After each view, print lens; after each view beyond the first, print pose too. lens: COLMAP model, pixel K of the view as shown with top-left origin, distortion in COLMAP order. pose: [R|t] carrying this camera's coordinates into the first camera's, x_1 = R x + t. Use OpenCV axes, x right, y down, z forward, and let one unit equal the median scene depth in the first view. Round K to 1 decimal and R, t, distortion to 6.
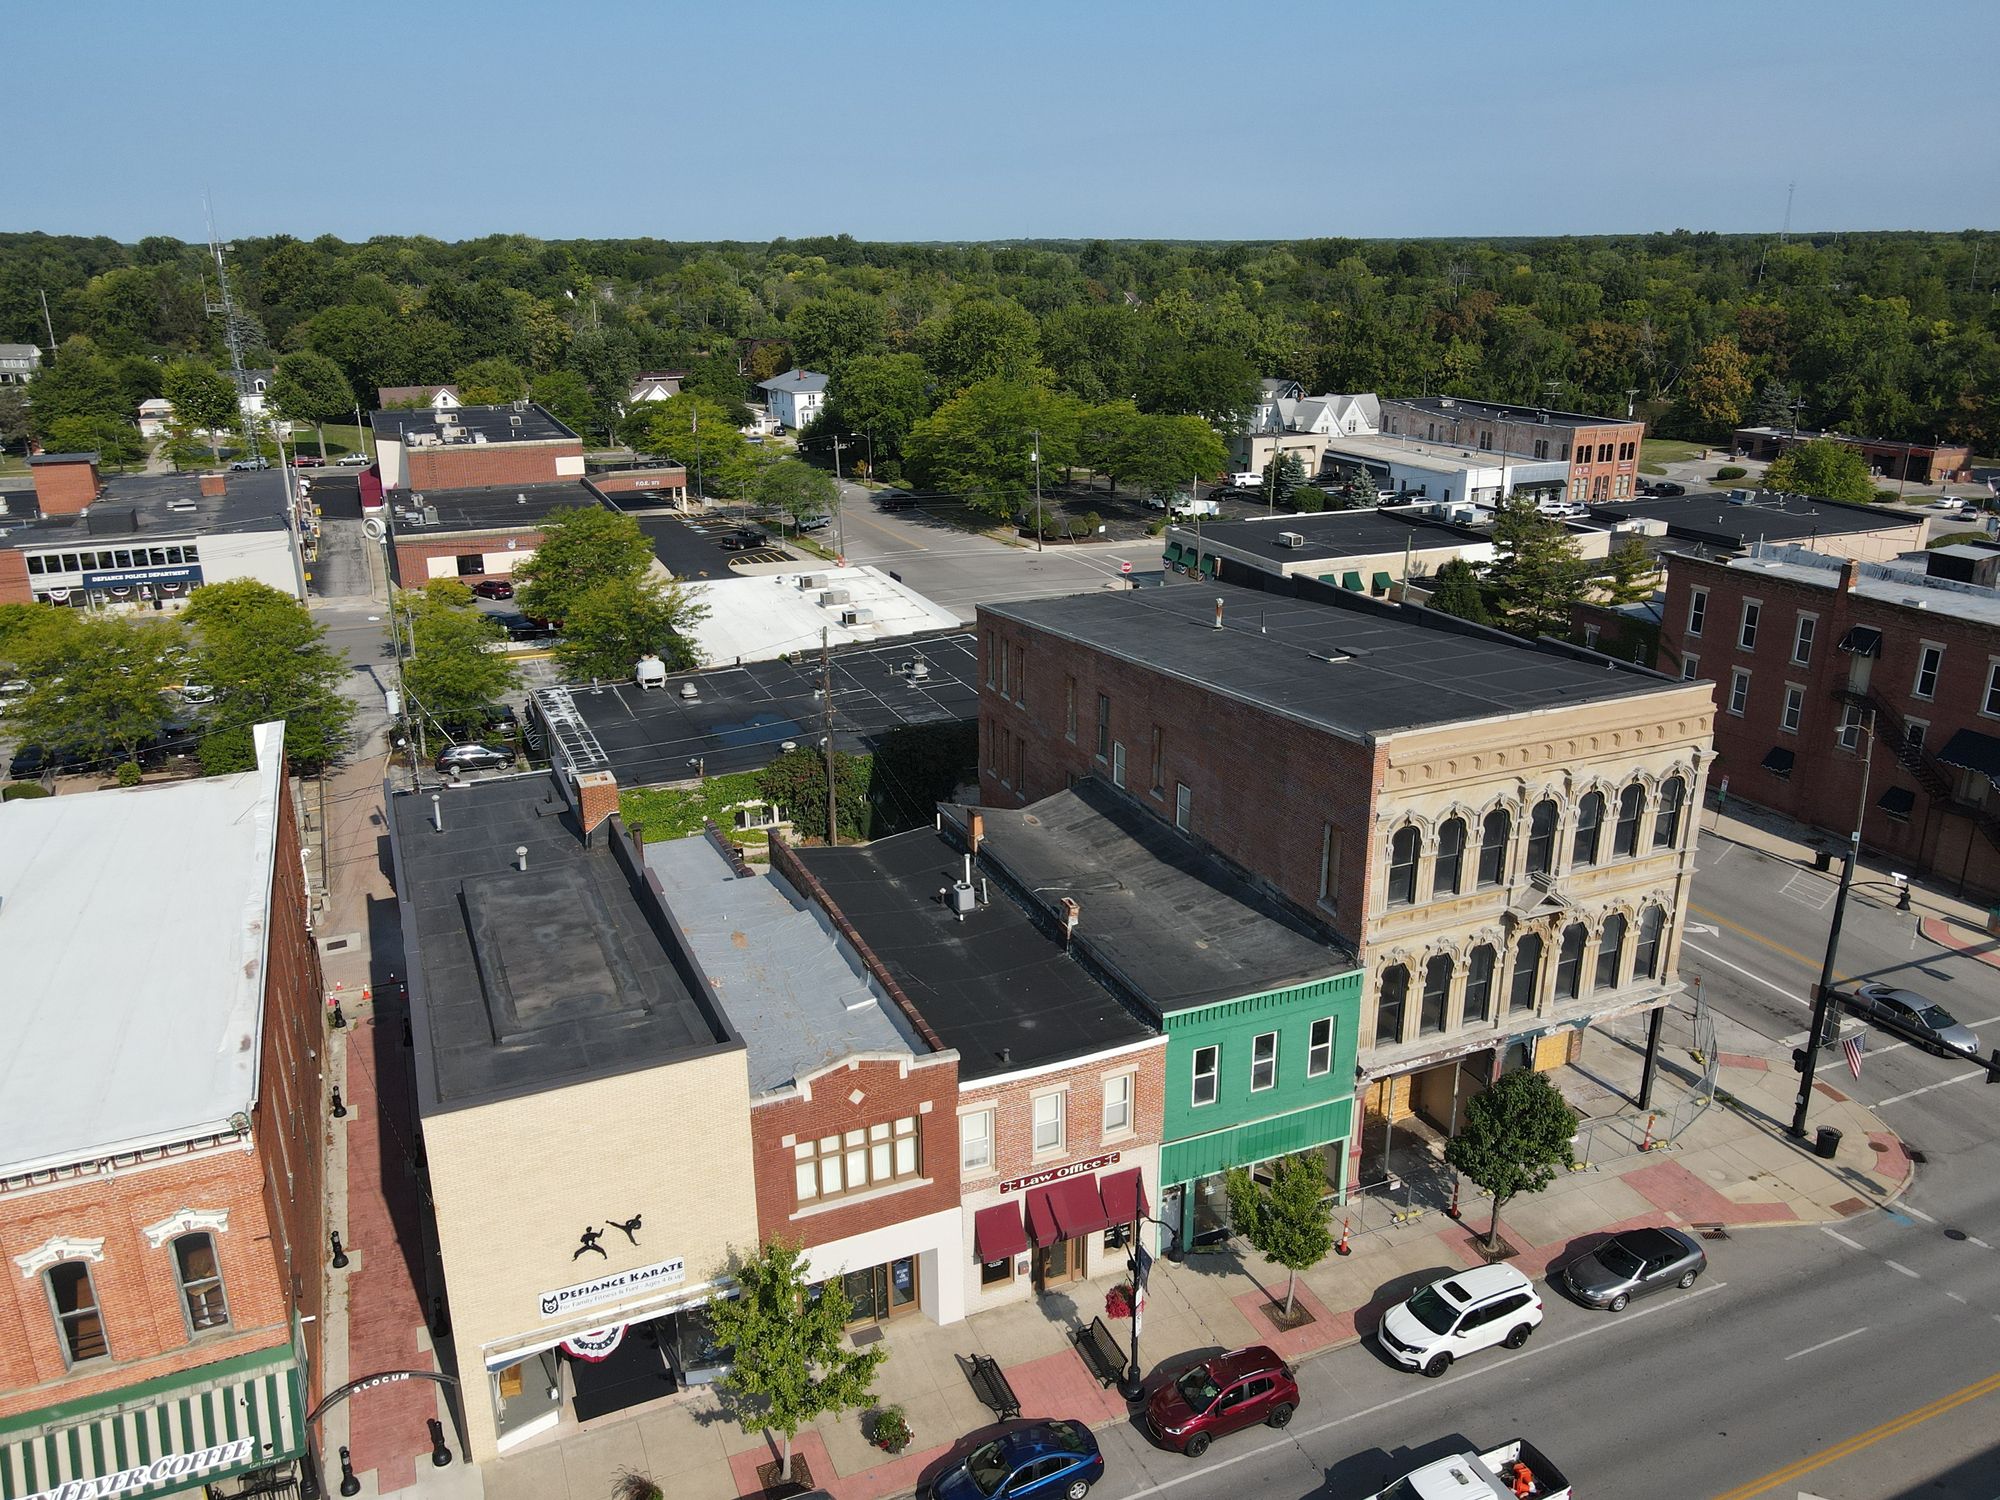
lens RADIAL K [[1494.1, 0, 1009.4], [0, 1494.1, 749.1], [0, 0, 1]] dist [-0.002497, 0.026669]
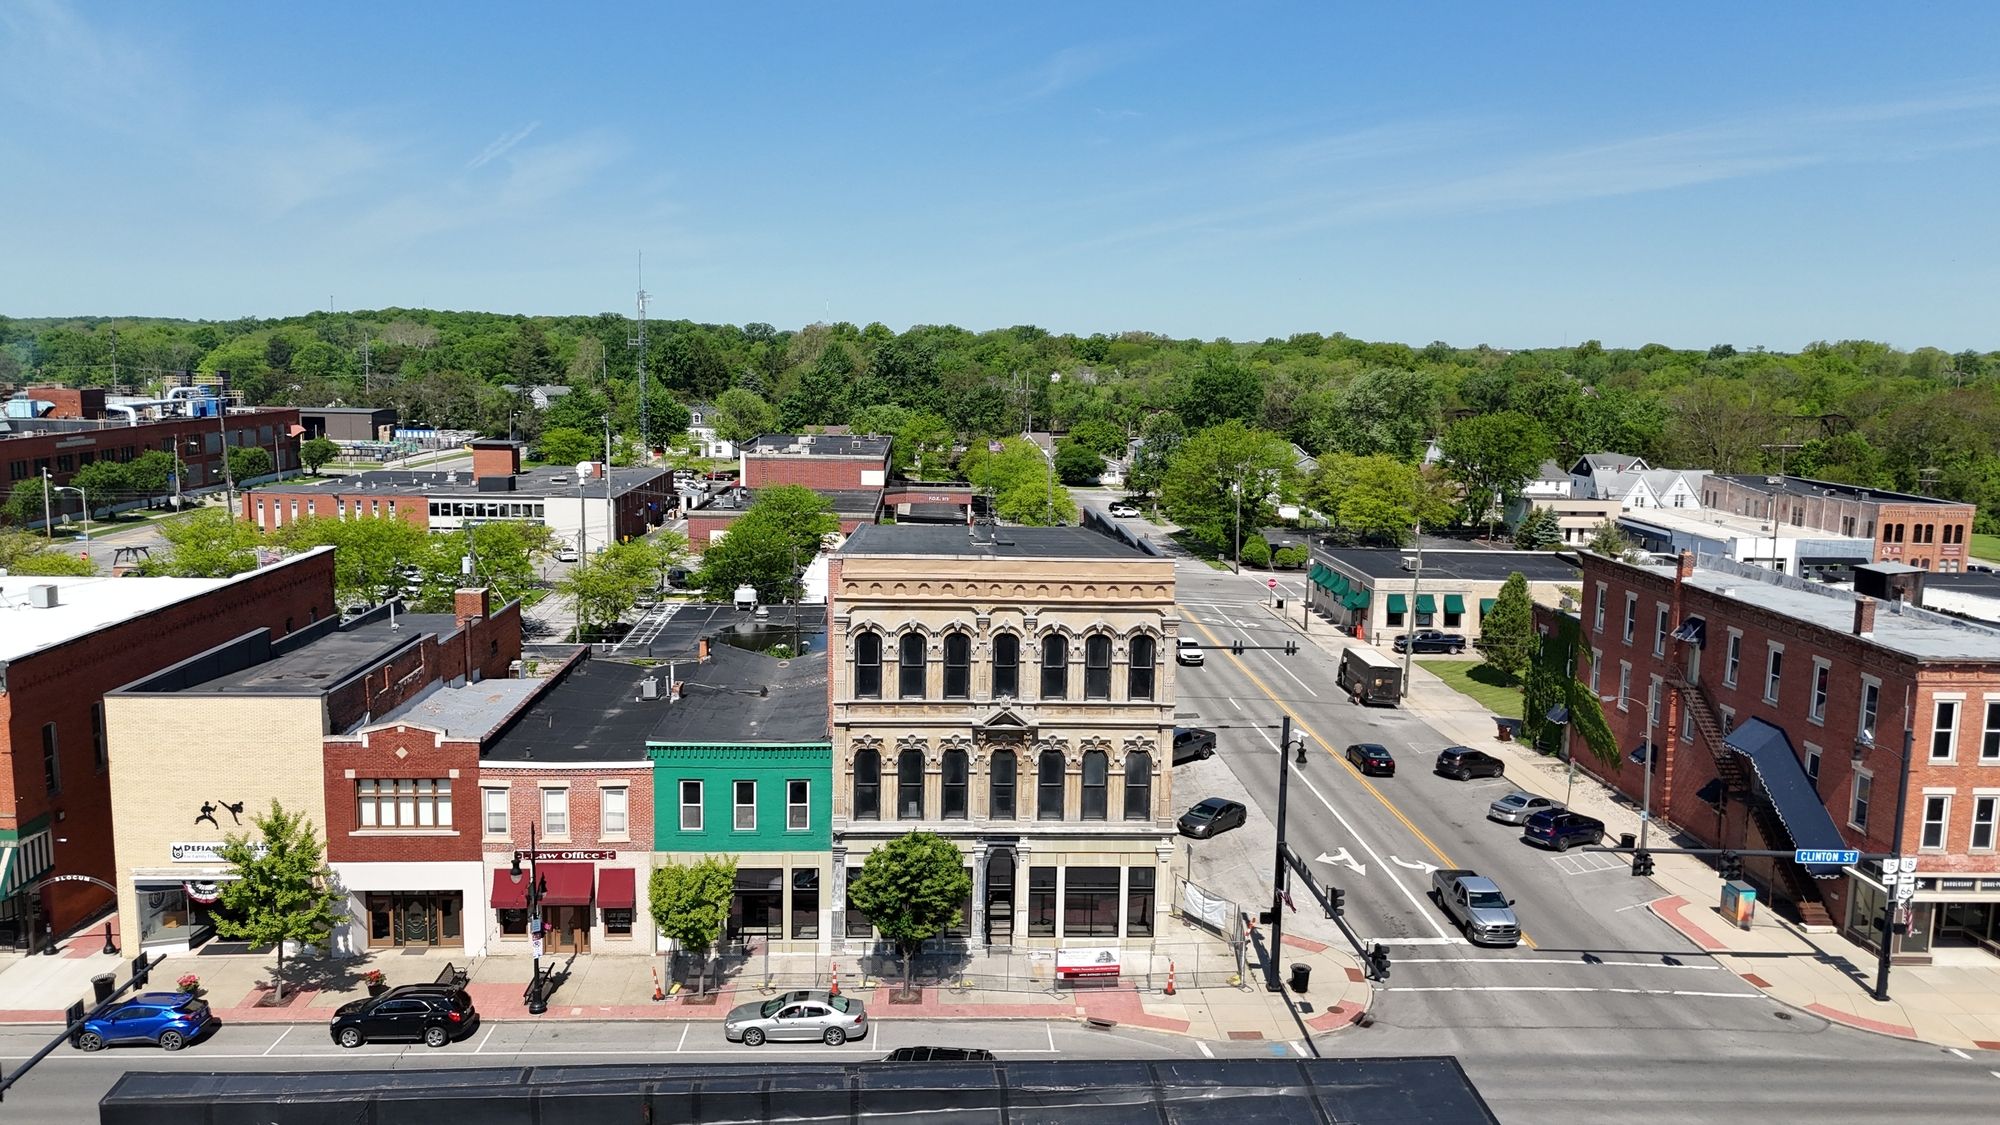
lens RADIAL K [[1471.1, 0, 999.5], [0, 1471.1, 555.6], [0, 0, 1]] dist [0.075731, -0.075744]
pose [[0.934113, 0.073699, -0.349288, 0.767904], [-0.137344, 0.977337, -0.161088, 0.166626], [0.329499, 0.198447, 0.923065, -0.137354]]
